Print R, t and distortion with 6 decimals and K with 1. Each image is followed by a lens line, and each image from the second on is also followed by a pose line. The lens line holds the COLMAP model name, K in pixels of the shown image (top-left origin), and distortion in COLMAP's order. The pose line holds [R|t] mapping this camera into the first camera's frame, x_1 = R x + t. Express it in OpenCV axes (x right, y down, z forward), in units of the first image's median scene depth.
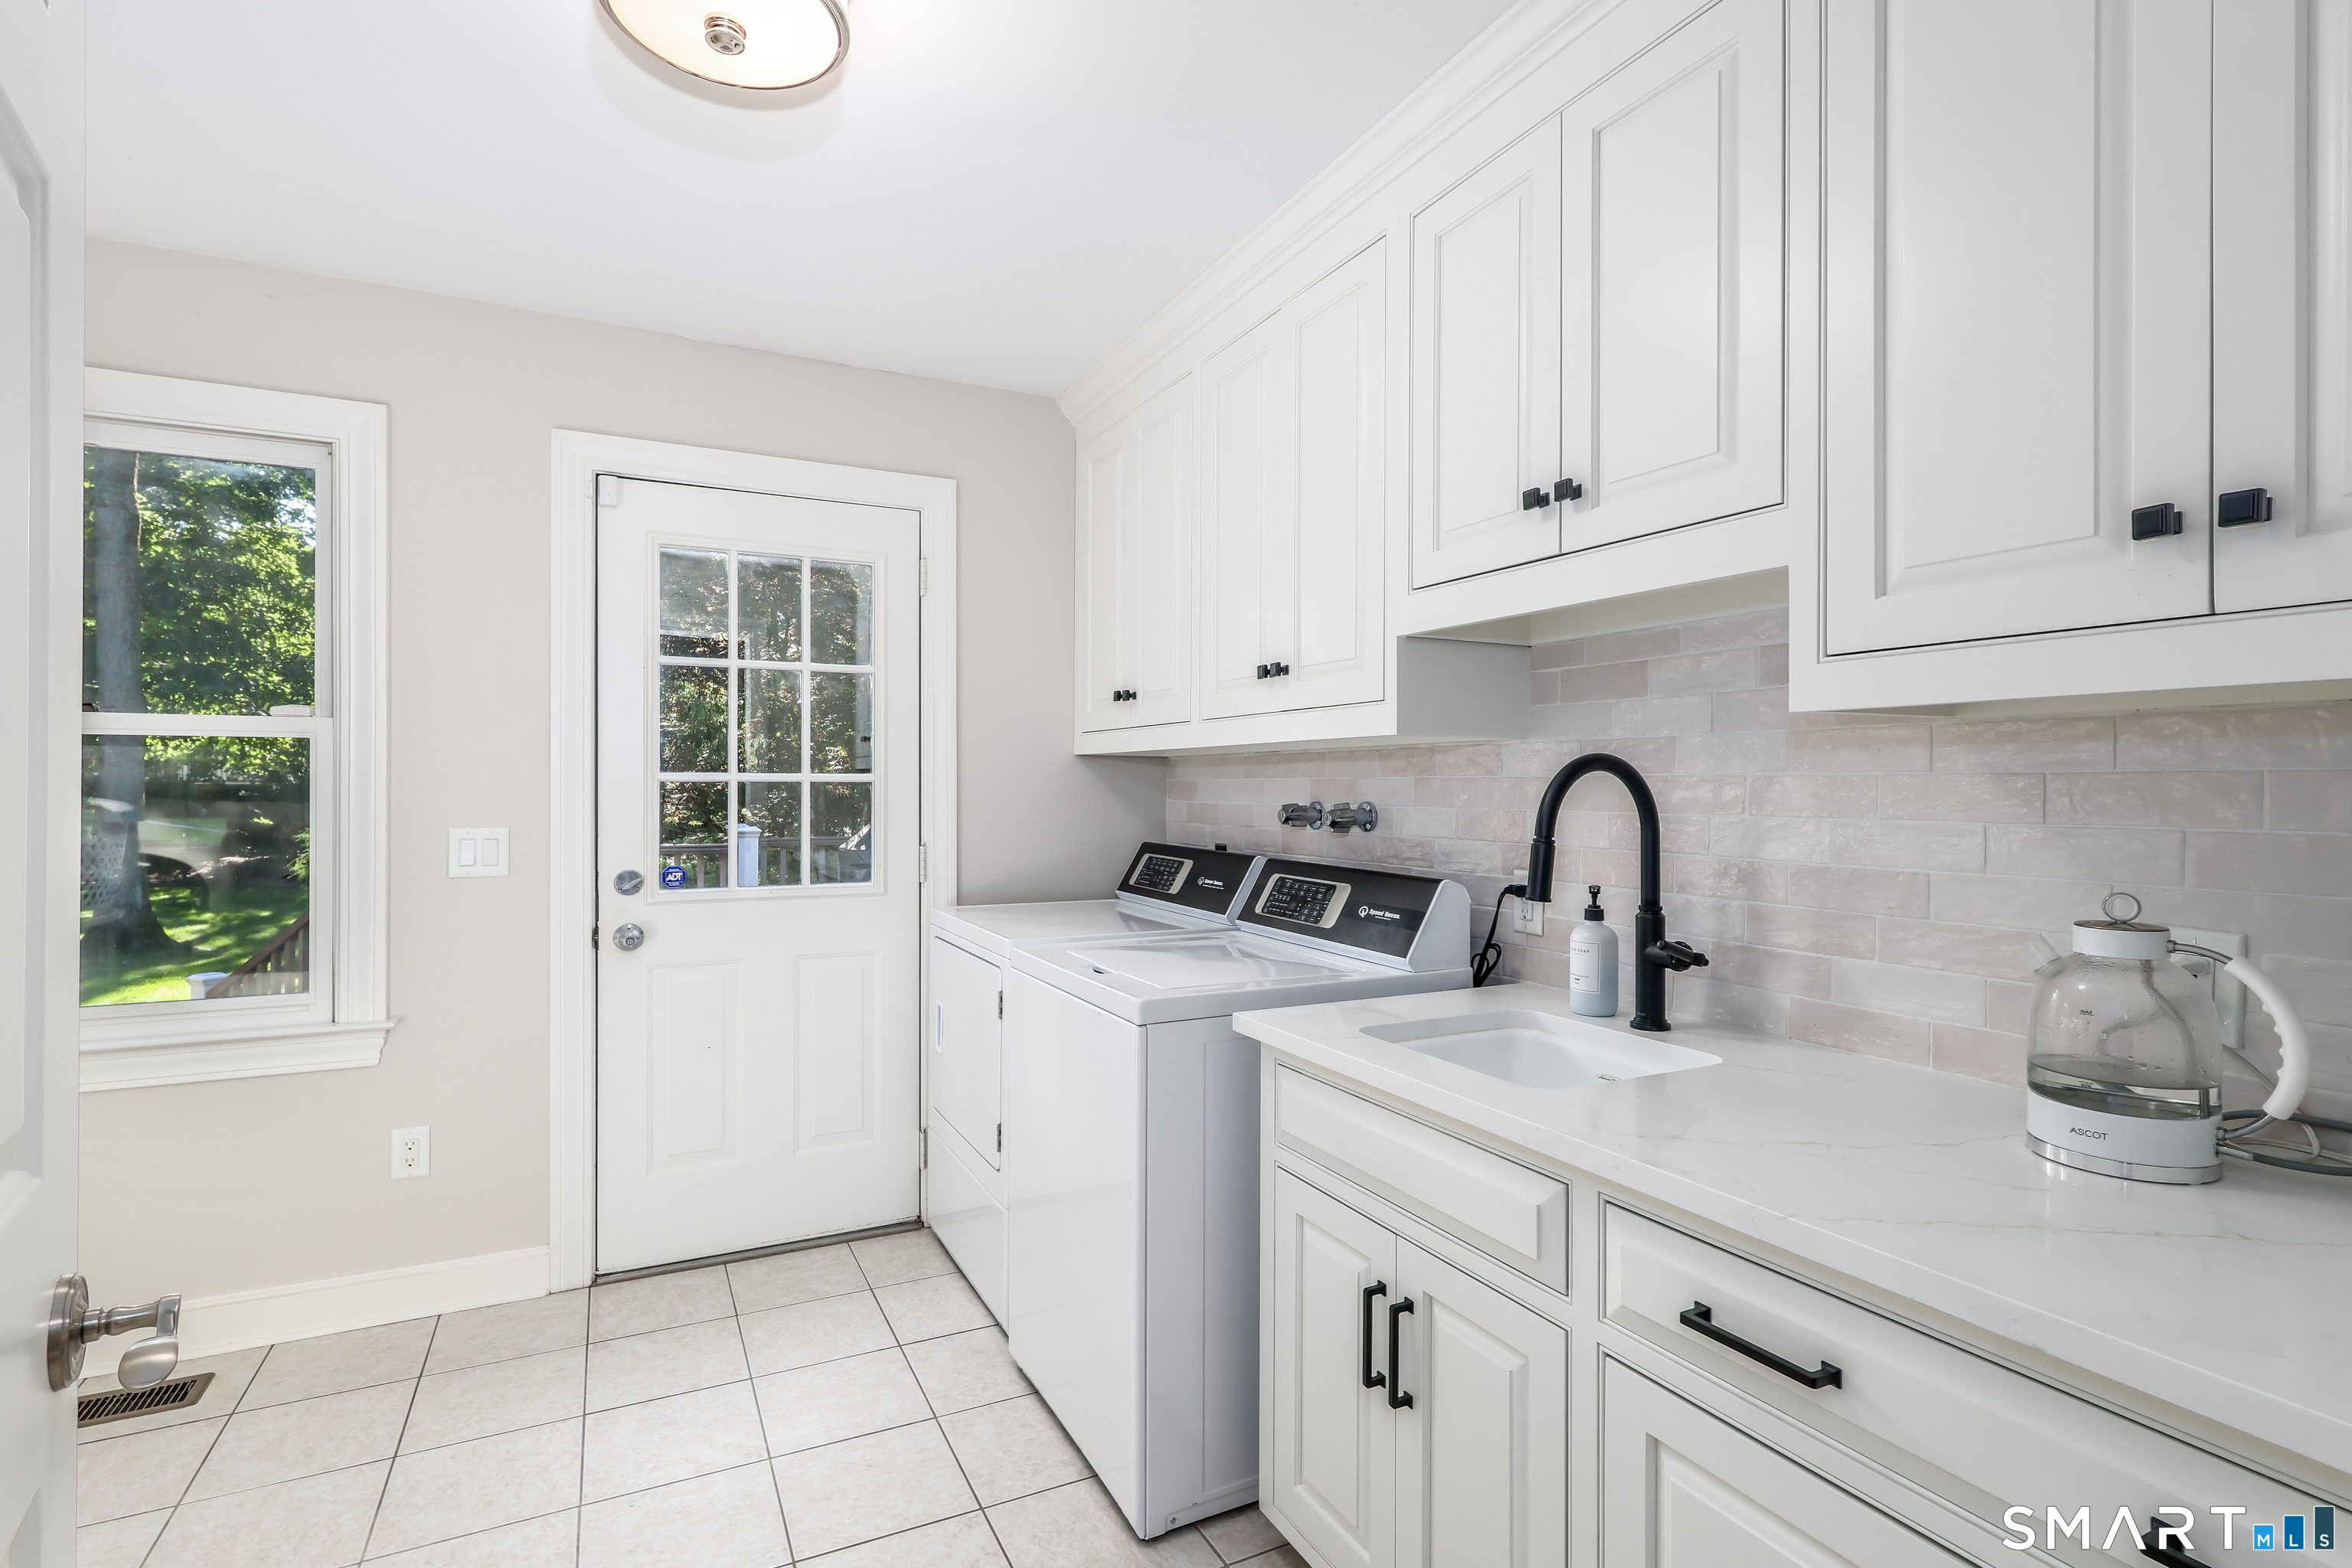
lens RADIAL K [[1105.6, 0, 1176.0], [0, 1105.6, 784.0], [0, 0, 1]] dist [-0.000338, 0.000537]
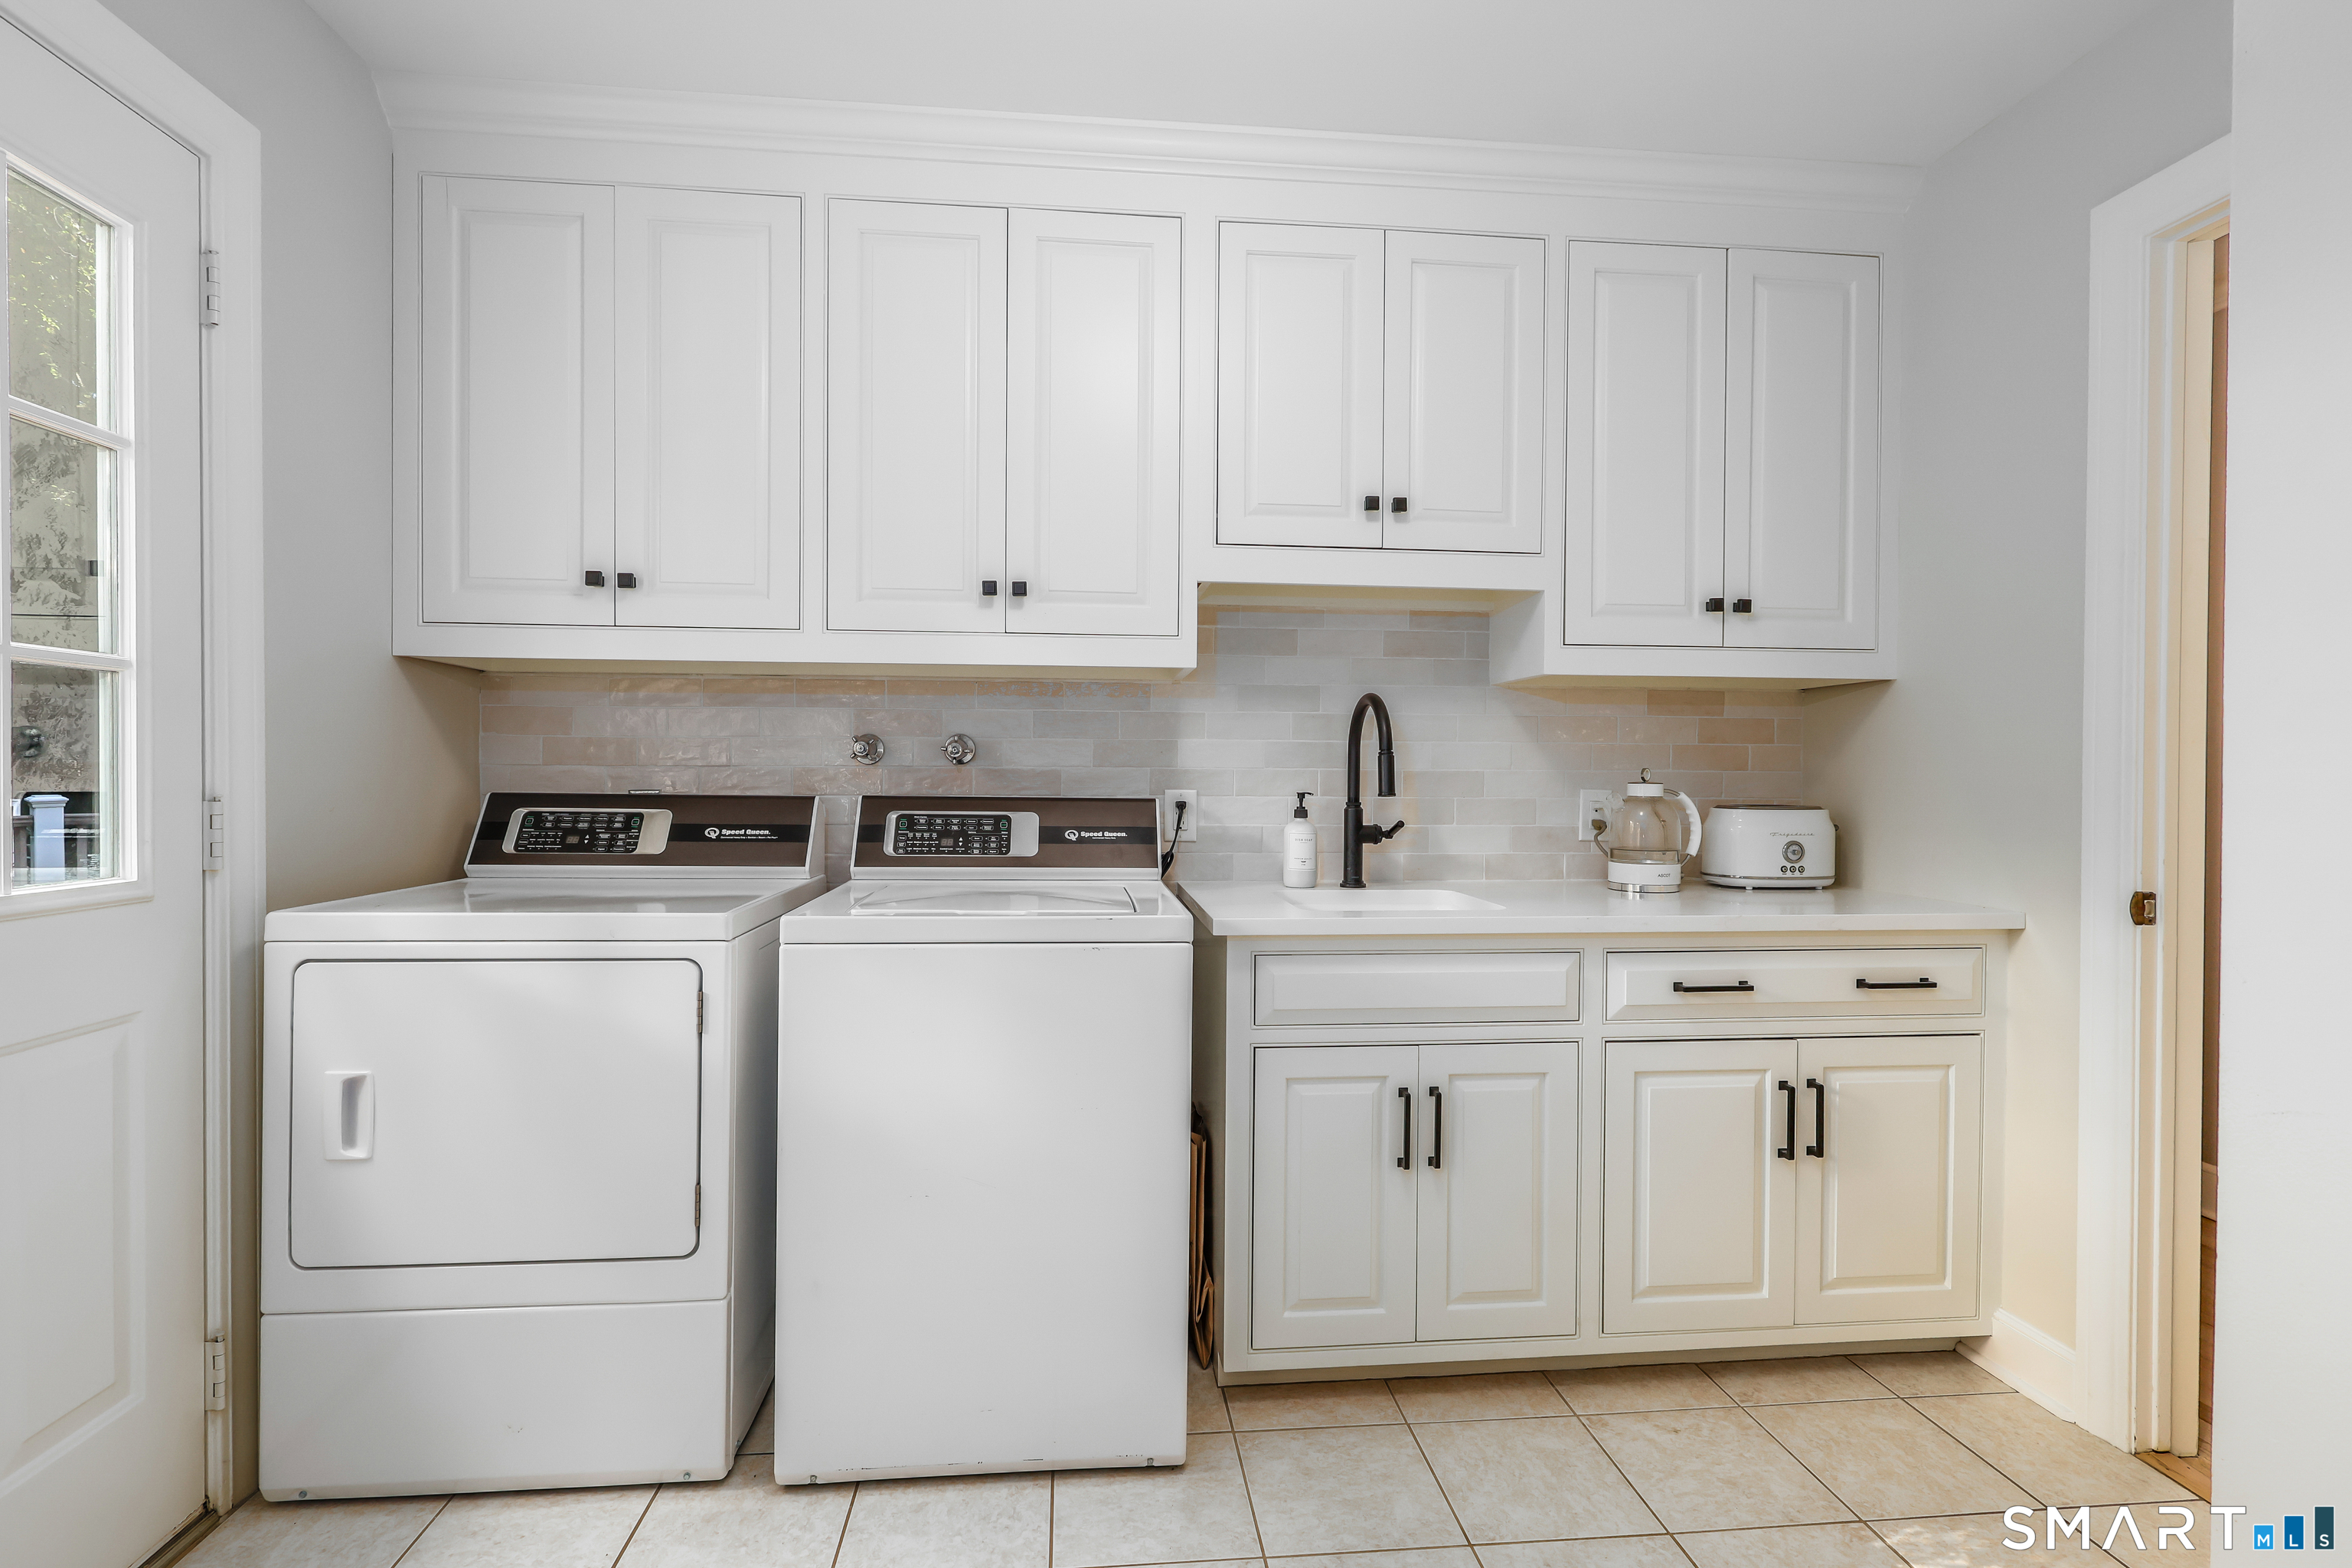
lens RADIAL K [[1105.6, 0, 1176.0], [0, 1105.6, 784.0], [0, 0, 1]] dist [-0.000338, 0.000537]
pose [[0.370089, -0.008630, 0.928956, -0.936810], [-0.006375, 0.999910, 0.011829, 0.067034], [-0.928974, -0.010300, 0.370001, 0.646302]]
